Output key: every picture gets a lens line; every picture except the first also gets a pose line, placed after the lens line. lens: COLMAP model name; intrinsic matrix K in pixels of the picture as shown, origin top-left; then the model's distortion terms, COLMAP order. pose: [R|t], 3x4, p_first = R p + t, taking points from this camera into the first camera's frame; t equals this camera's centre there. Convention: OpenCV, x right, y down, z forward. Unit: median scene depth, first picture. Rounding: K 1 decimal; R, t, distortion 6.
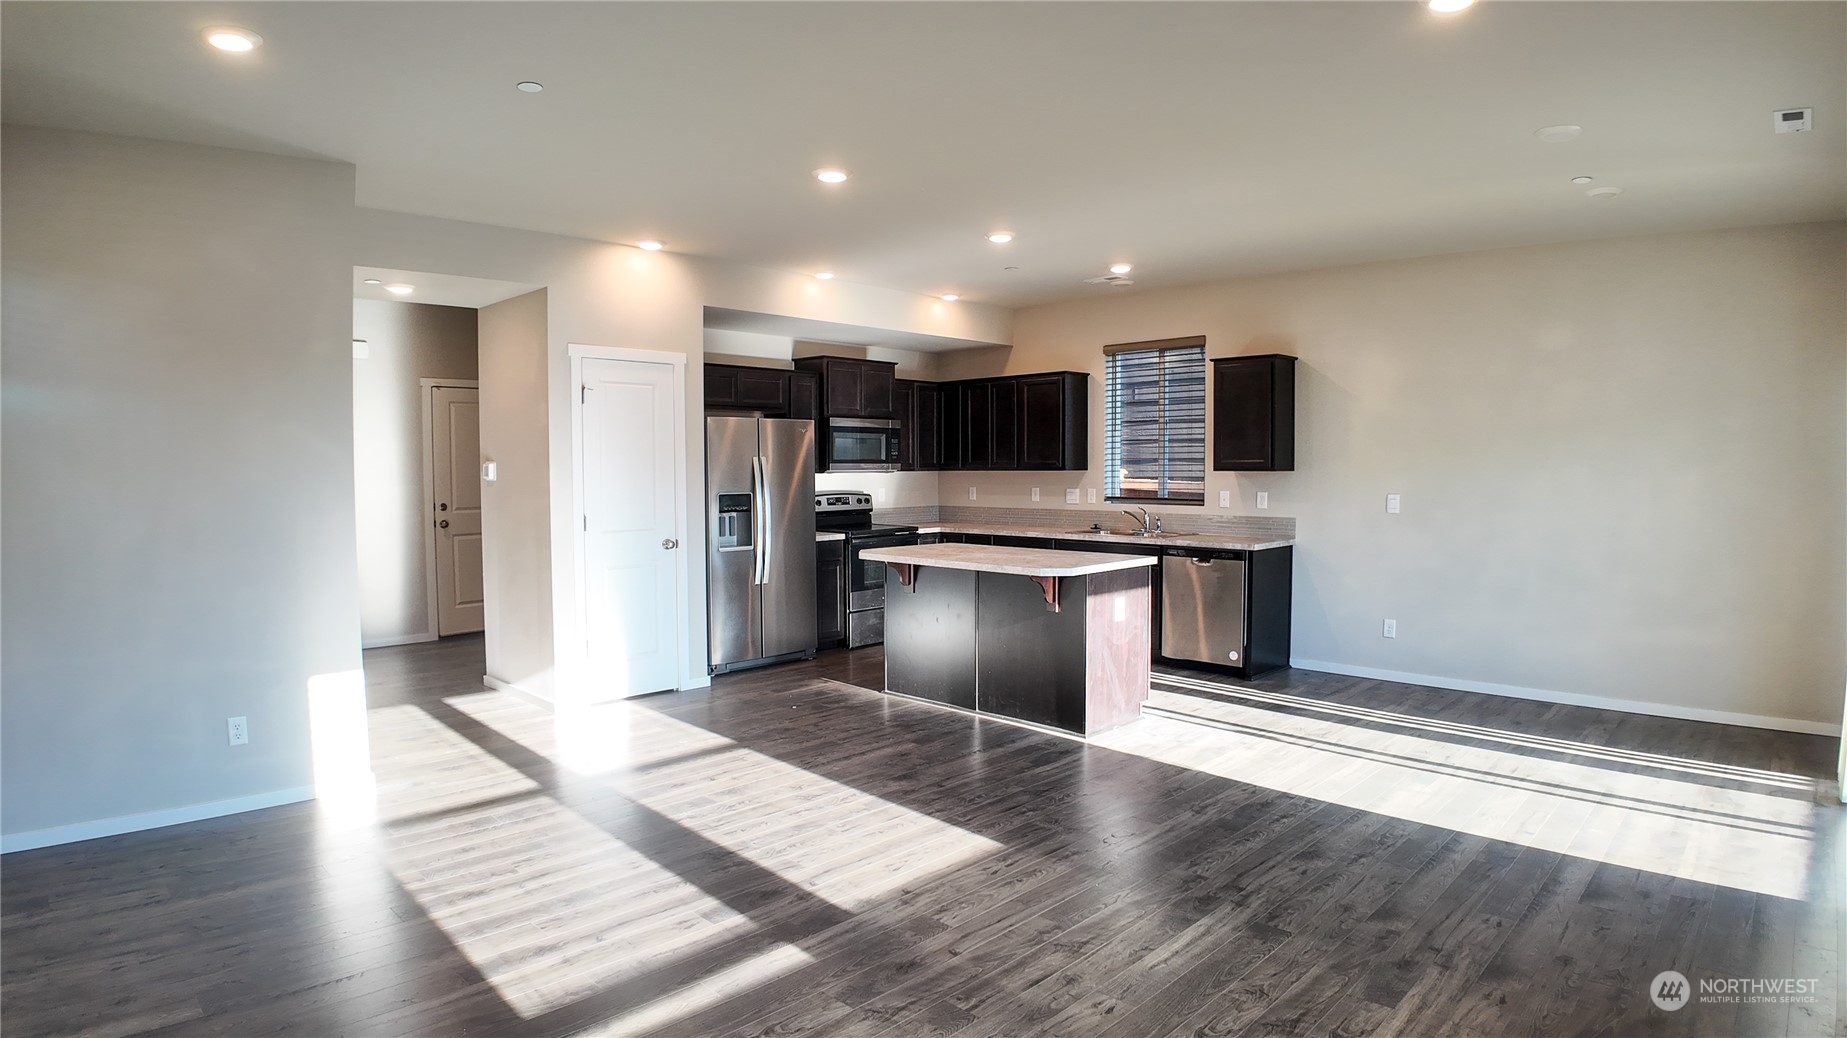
lens RADIAL K [[995.6, 0, 923.5], [0, 995.6, 519.0], [0, 0, 1]] dist [0.001178, -0.082462]
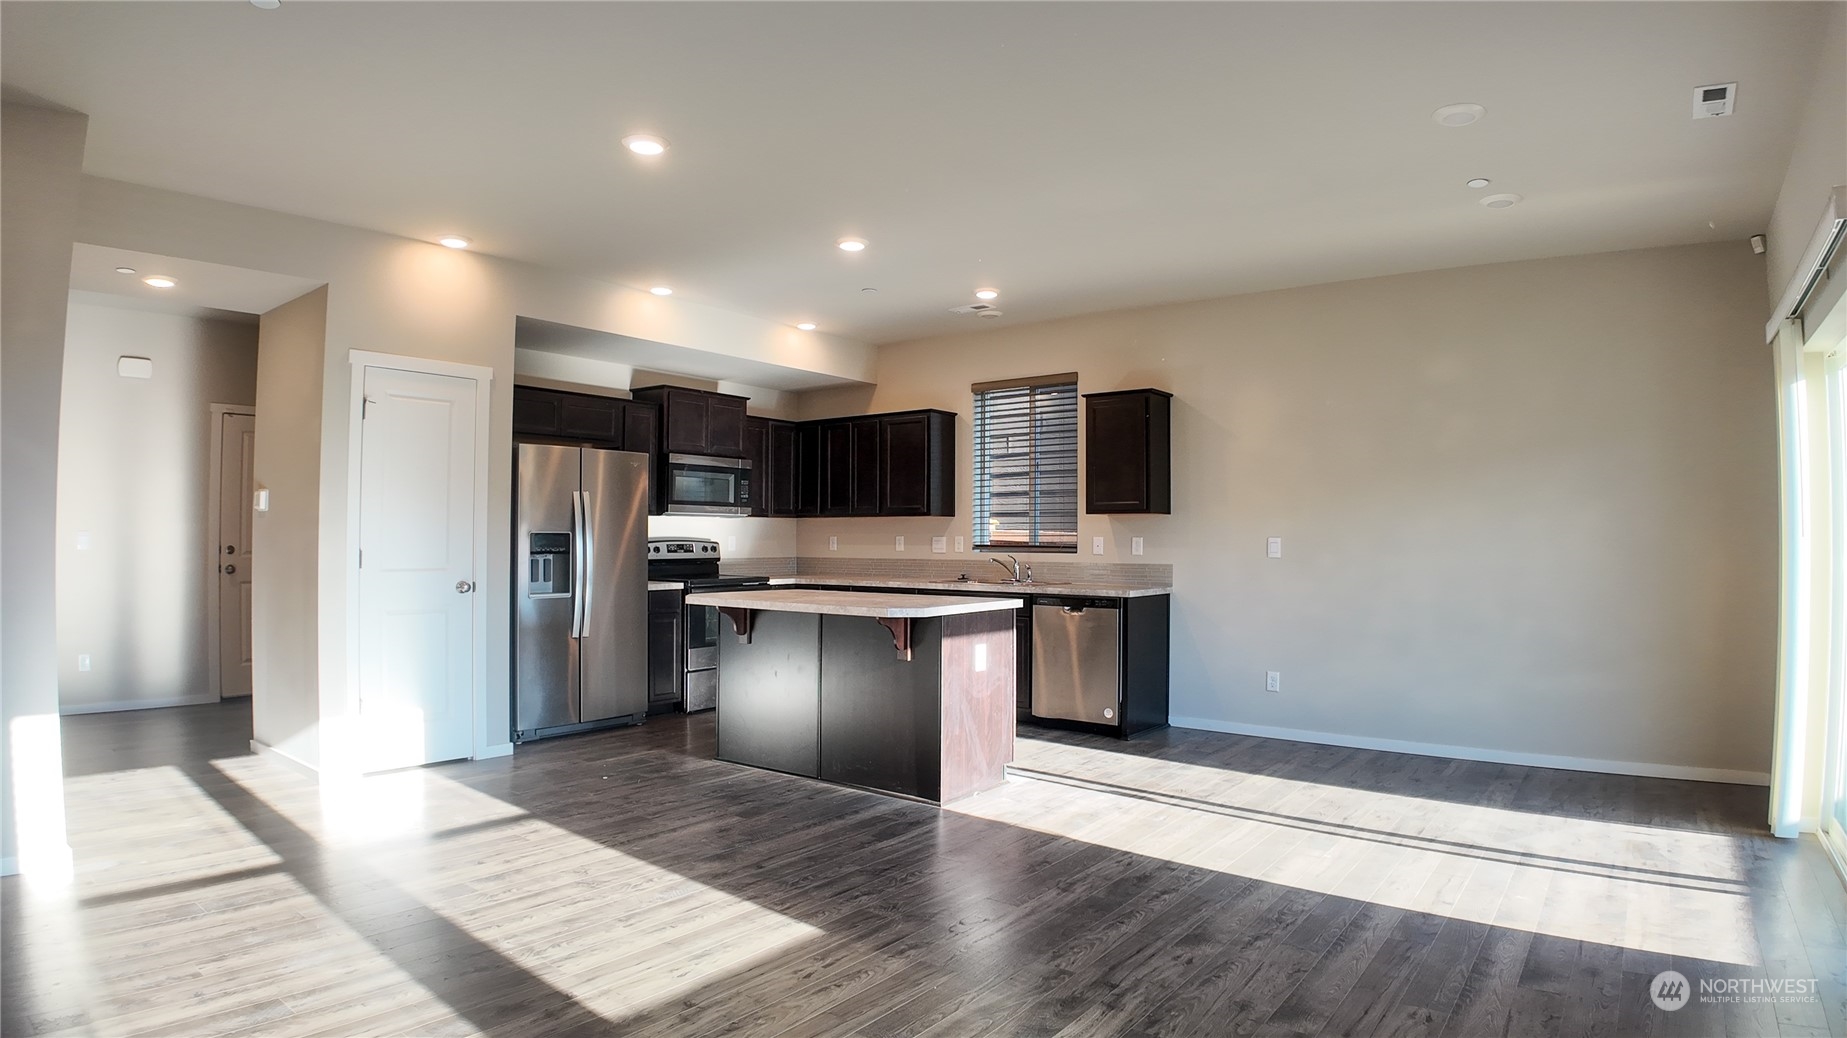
lens RADIAL K [[1022.1, 0, 923.5], [0, 1022.1, 519.0], [0, 0, 1]] dist [-0.006898, -0.097377]
pose [[0.992796, 0.012264, 0.119192, 0.033646], [-0.004021, 0.997598, -0.069152, 0.028074], [-0.119754, 0.068175, 0.990460, 0.093196]]
